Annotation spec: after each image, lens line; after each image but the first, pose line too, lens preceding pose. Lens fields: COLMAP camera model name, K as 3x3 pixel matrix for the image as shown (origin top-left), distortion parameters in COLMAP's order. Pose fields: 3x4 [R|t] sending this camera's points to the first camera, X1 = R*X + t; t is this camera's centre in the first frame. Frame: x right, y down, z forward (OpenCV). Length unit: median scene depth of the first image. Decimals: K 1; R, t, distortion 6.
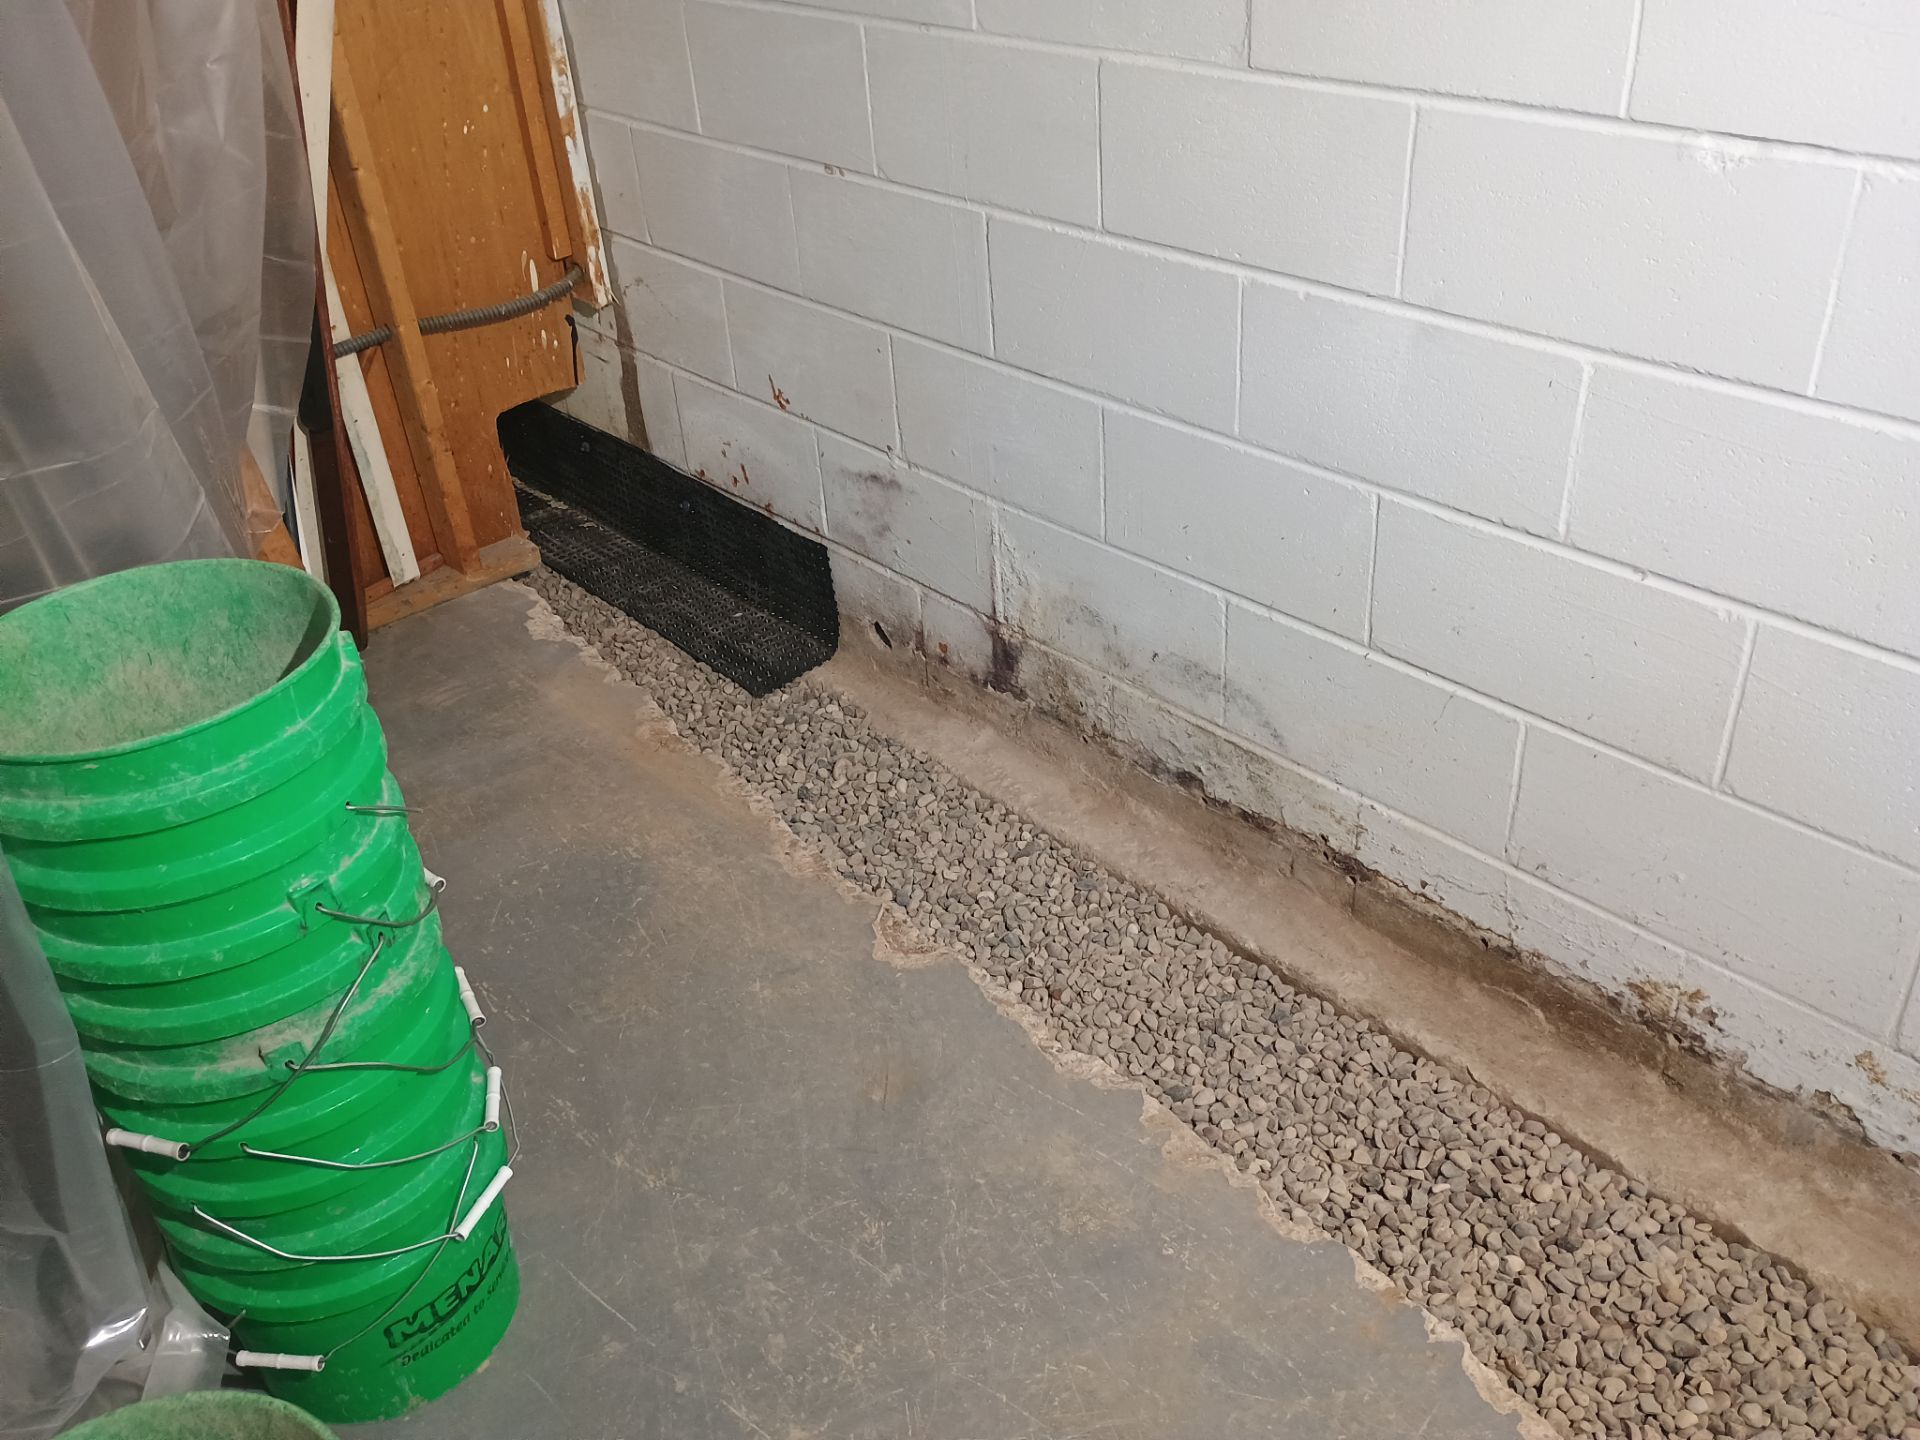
lens RADIAL K [[1641.2, 0, 1002.5], [0, 1641.2, 753.9], [0, 0, 1]] dist [0.072969, -0.099517]
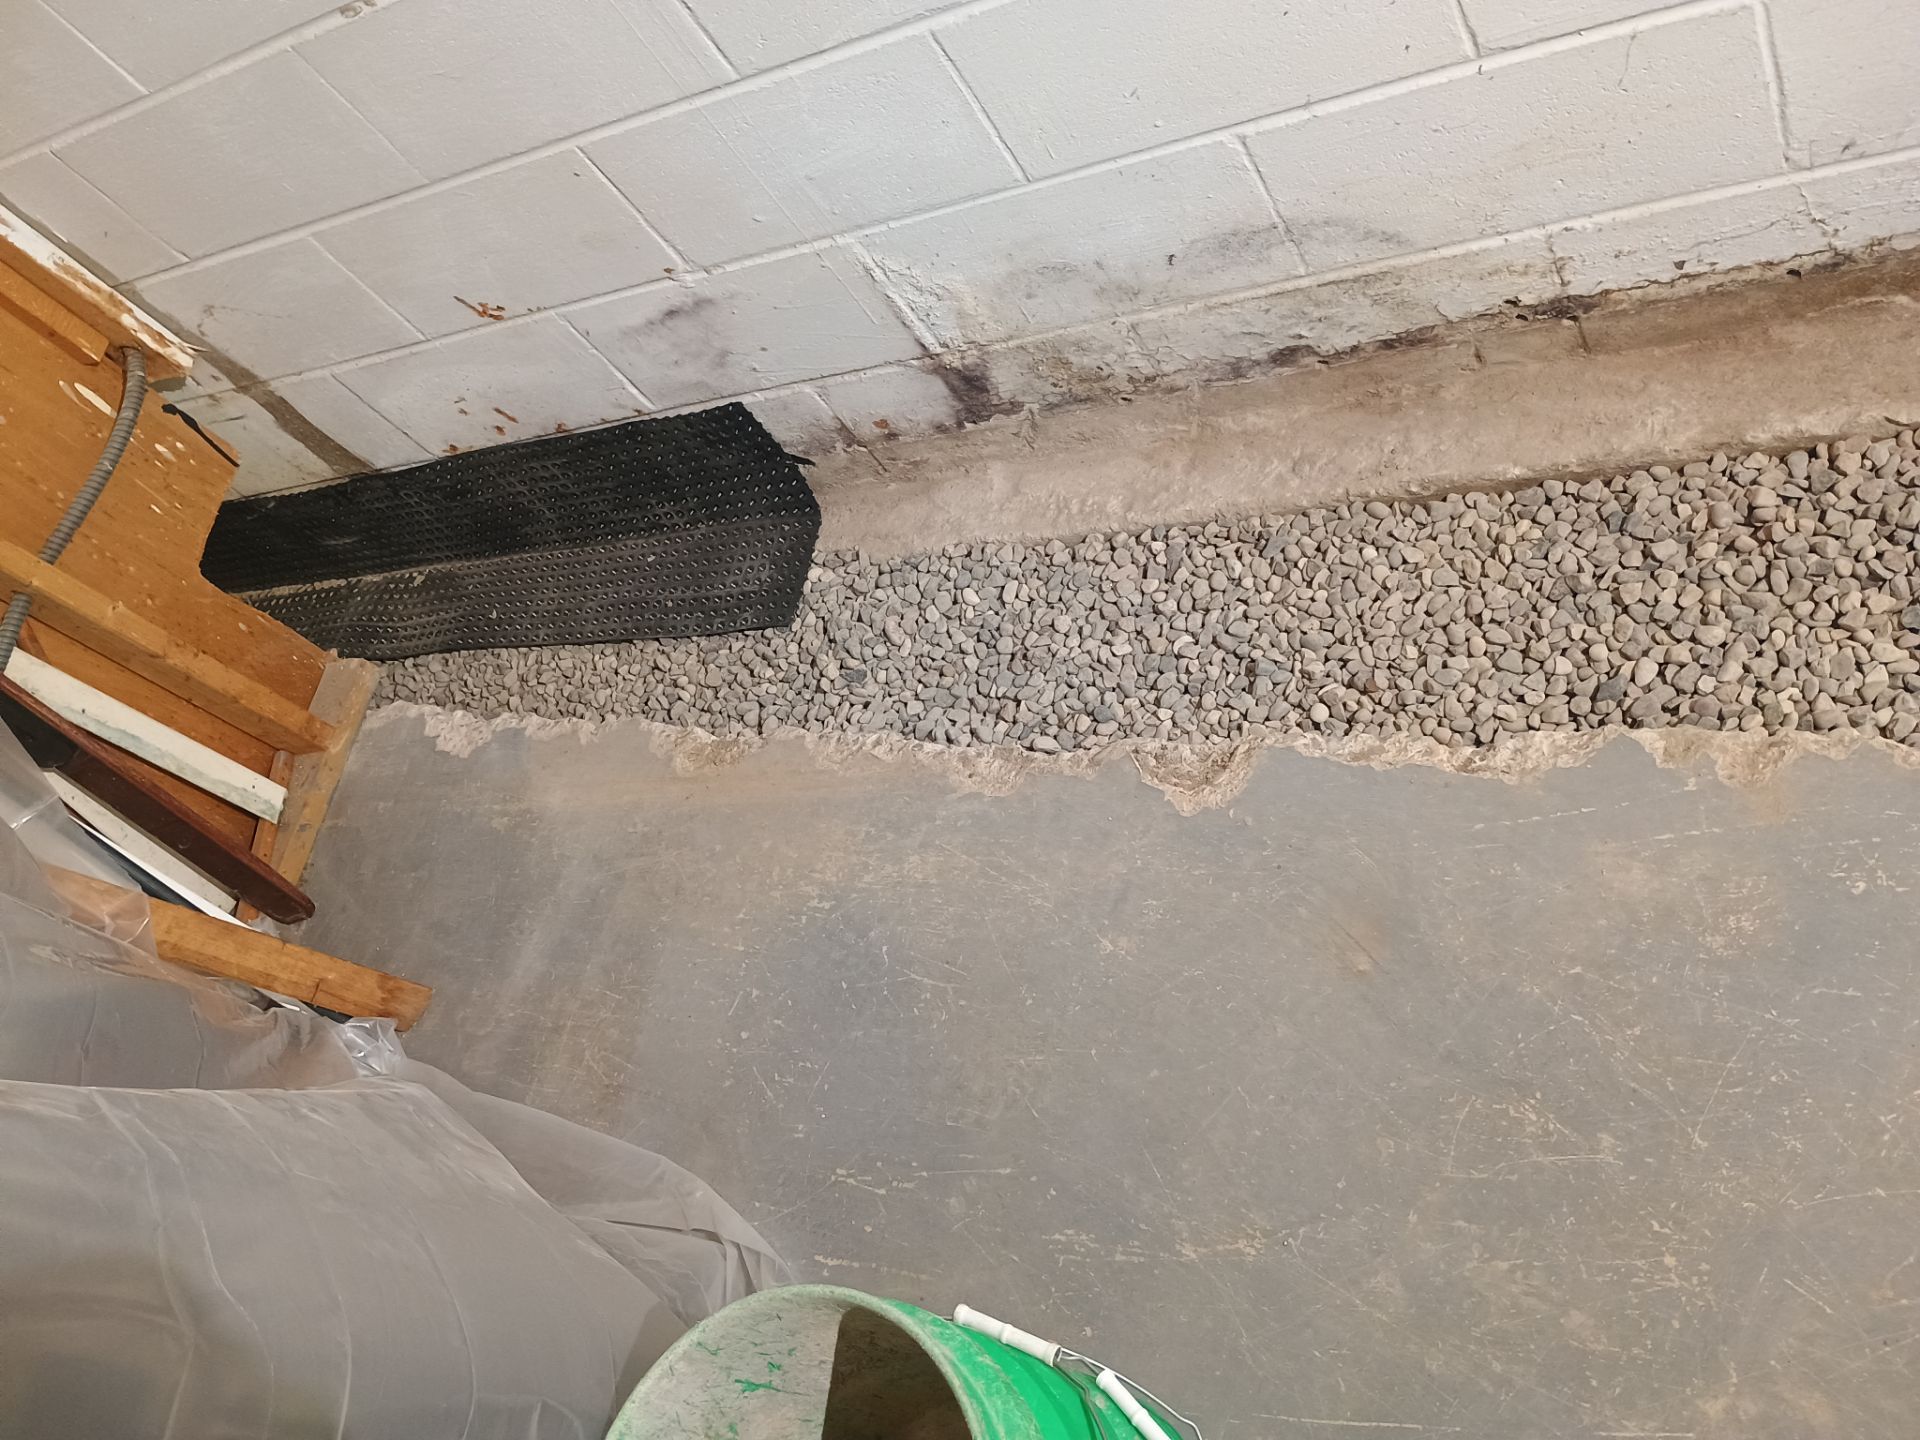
lens RADIAL K [[1641.2, 0, 954.2], [0, 1641.2, 713.7], [0, 0, 1]] dist [0.072969, -0.099517]
pose [[0.743877, -0.668273, -0.007684, -0.122942], [0.647888, 0.718270, 0.253630, -0.181081], [-0.163975, -0.193648, 0.967271, 0.277986]]
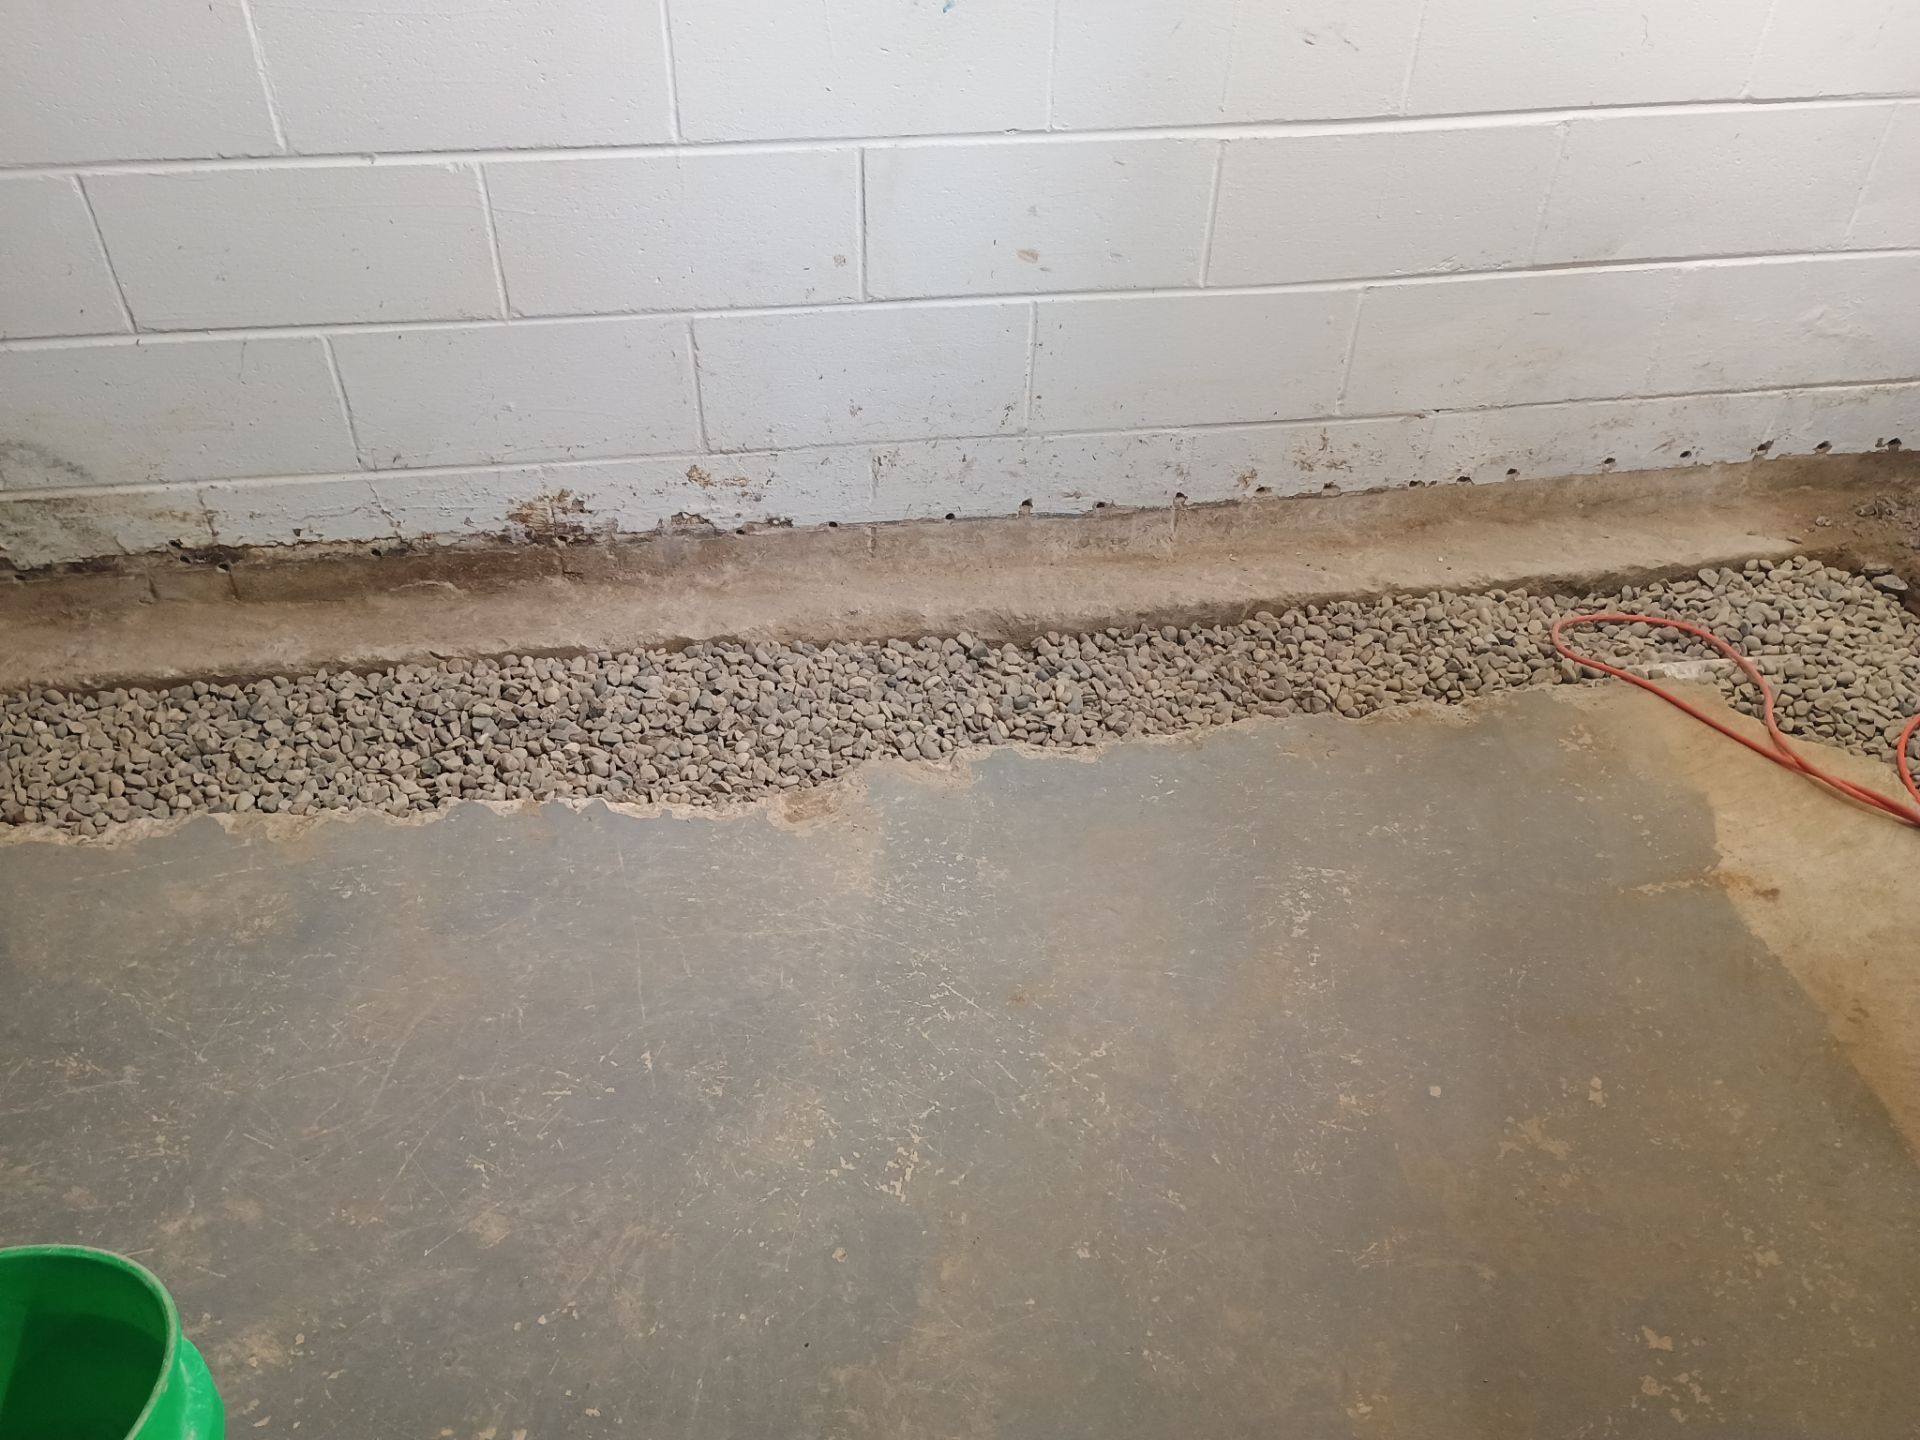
lens RADIAL K [[1641.2, 0, 950.1], [0, 1641.2, 736.1], [0, 0, 1]] dist [0.072969, -0.099517]
pose [[0.570129, -0.510342, 0.643820, -0.258453], [0.410911, 0.855733, 0.314442, 0.028832], [-0.711411, 0.085280, 0.697583, -0.032691]]
